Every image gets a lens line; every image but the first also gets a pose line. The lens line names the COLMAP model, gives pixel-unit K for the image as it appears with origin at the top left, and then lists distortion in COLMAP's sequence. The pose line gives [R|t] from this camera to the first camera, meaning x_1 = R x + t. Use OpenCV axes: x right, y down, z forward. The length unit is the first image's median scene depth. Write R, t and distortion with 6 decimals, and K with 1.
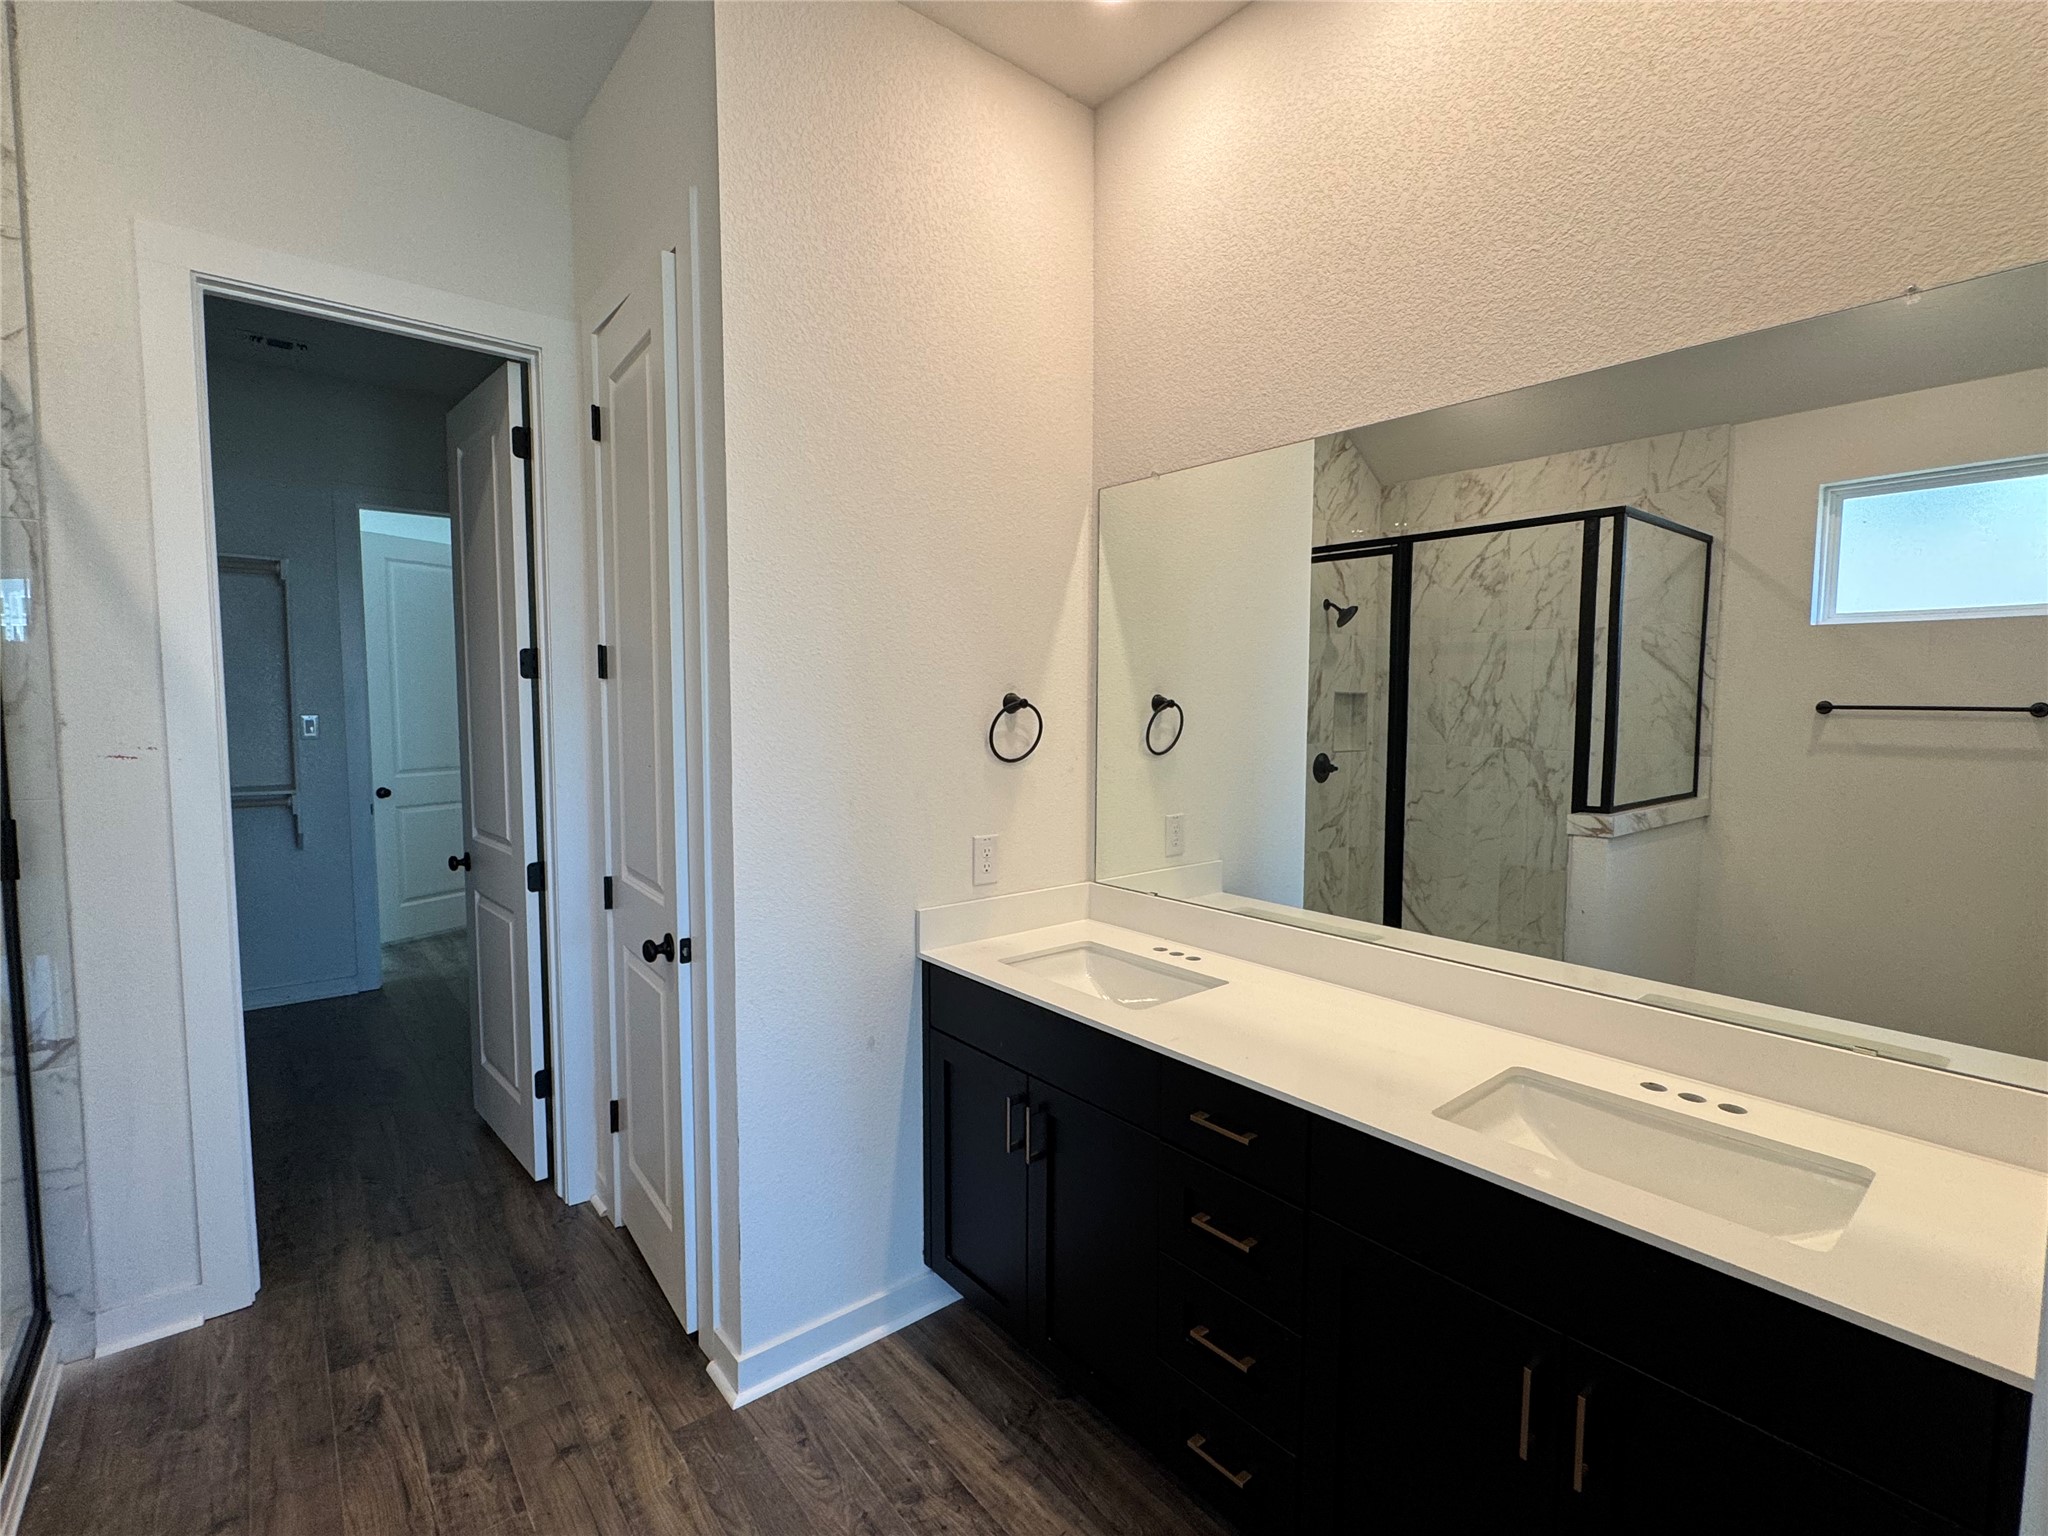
lens RADIAL K [[939.3, 0, 1021.8], [0, 939.3, 766.4], [0, 0, 1]] dist [-0.000116, -0.000481]
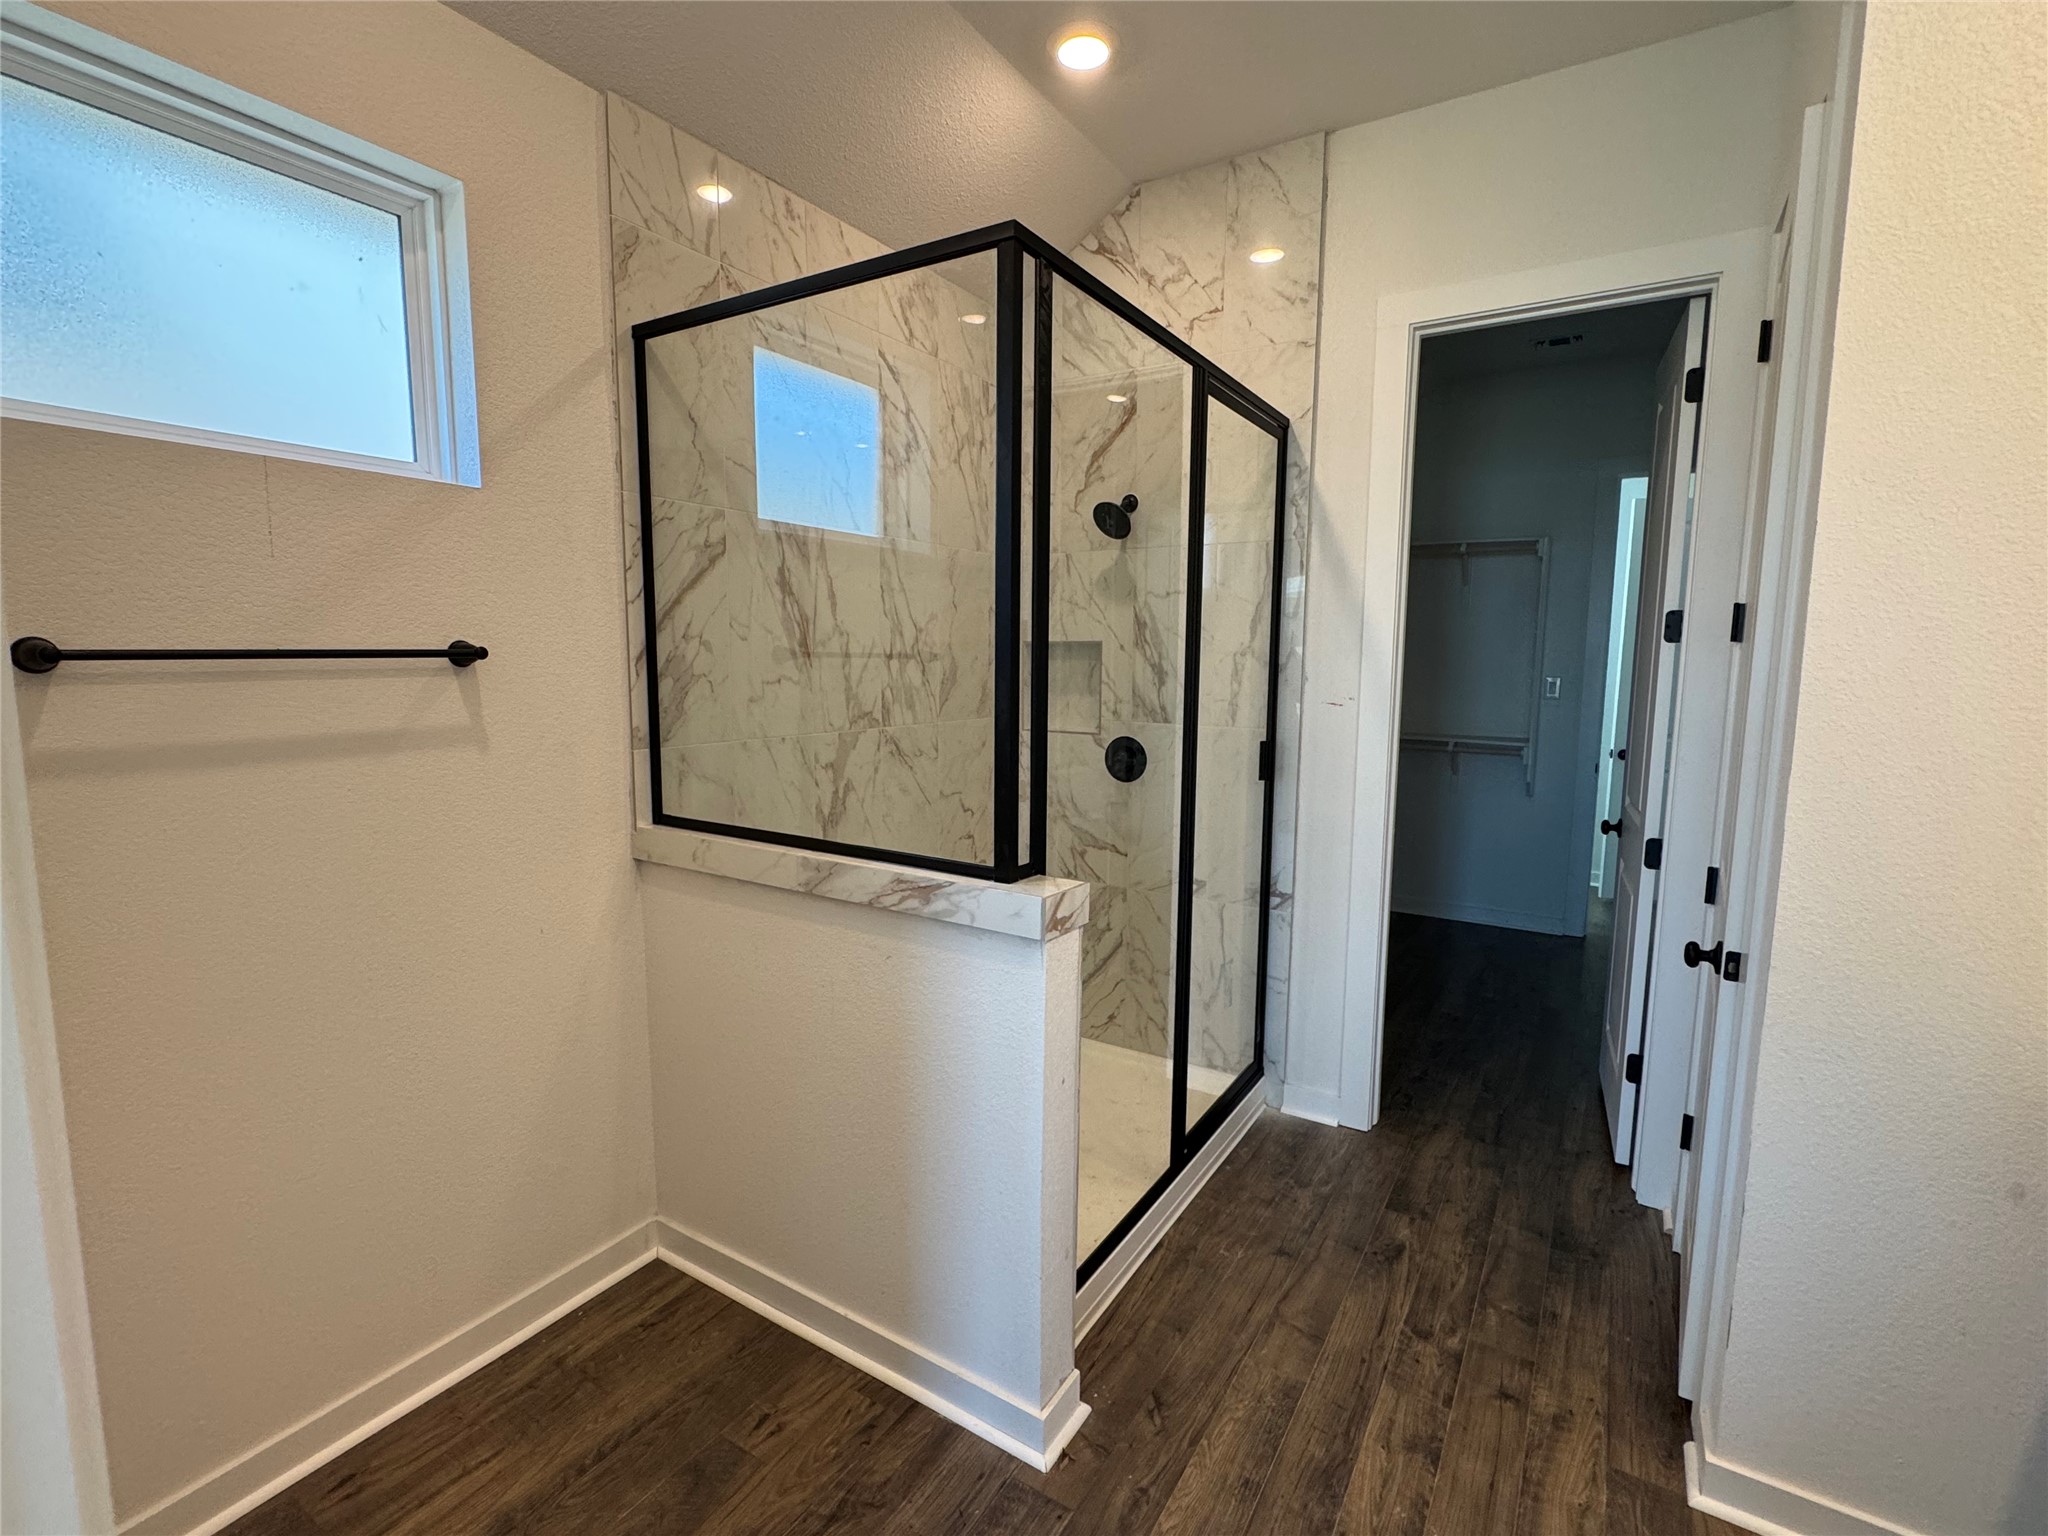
lens RADIAL K [[939.3, 0, 1020.4], [0, 939.3, 766.2], [0, 0, 1]] dist [-0.000116, -0.000481]
pose [[0.315222, 0.110148, -0.942604, 0.214587], [-0.074227, 0.993060, 0.091222, -0.011308], [0.946111, 0.041211, 0.321210, 0.118921]]
